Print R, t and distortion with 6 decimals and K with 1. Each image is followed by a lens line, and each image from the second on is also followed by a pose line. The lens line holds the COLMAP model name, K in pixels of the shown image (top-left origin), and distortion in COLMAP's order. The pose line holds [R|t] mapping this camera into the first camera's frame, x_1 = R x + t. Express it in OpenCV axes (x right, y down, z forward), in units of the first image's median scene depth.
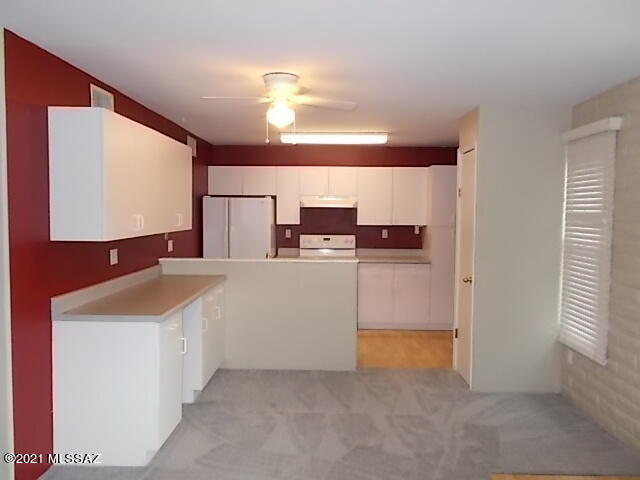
lens RADIAL K [[505.9, 0, 320.0], [0, 505.9, 240.0], [0, 0, 1]] dist [0.011167, 0.003304]
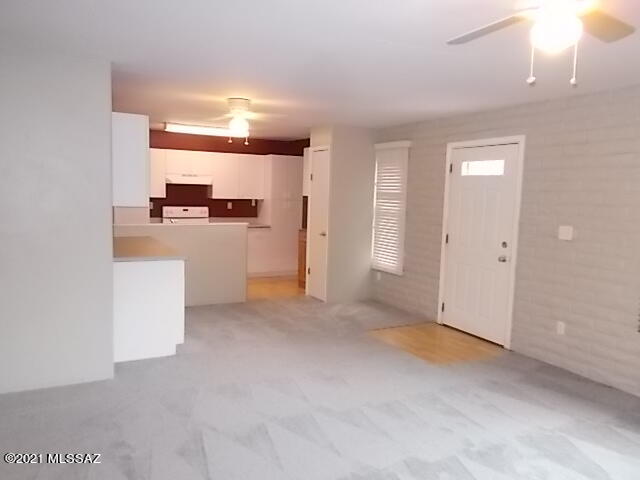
lens RADIAL K [[505.9, 0, 320.0], [0, 505.9, 240.0], [0, 0, 1]] dist [0.011167, 0.003304]
pose [[0.870424, -0.032701, 0.491216, -0.320149], [0.008821, 0.998667, 0.050853, 0.011906], [-0.492224, -0.039931, 0.869552, -0.238294]]
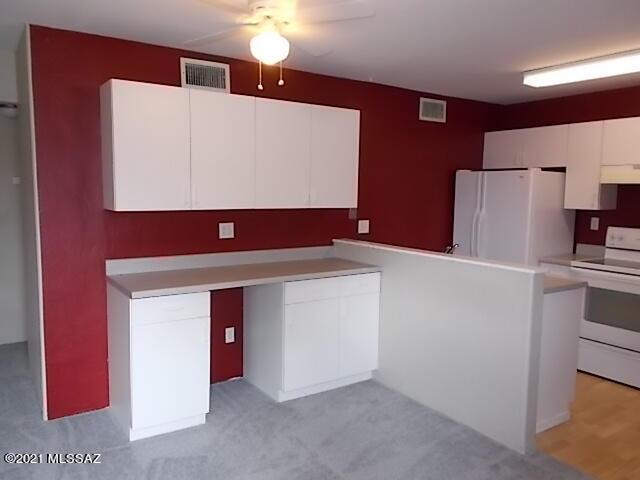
lens RADIAL K [[505.9, 0, 320.0], [0, 505.9, 240.0], [0, 0, 1]] dist [0.011167, 0.003304]
pose [[0.581119, 0.086634, -0.809194, 0.289120], [-0.059112, 0.996185, 0.064202, -0.013339], [0.811669, 0.010524, 0.584023, 0.327103]]
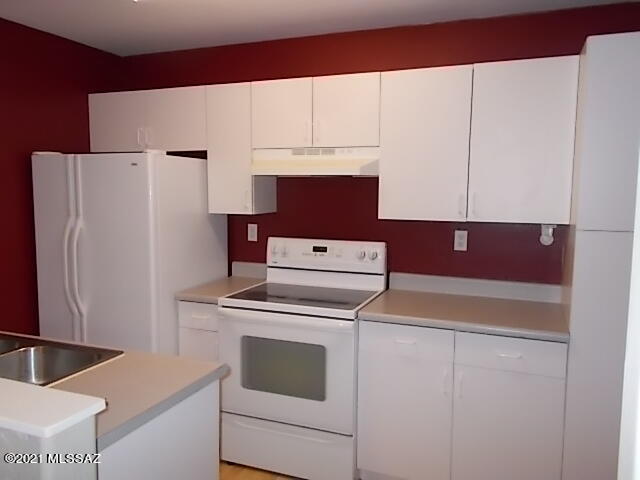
lens RADIAL K [[505.9, 0, 320.0], [0, 505.9, 240.0], [0, 0, 1]] dist [0.011167, 0.003304]
pose [[0.935243, 0.039043, -0.351846, 0.174960], [-0.024502, 0.998655, 0.045688, -0.030701], [0.353156, -0.034108, 0.934942, 0.608711]]
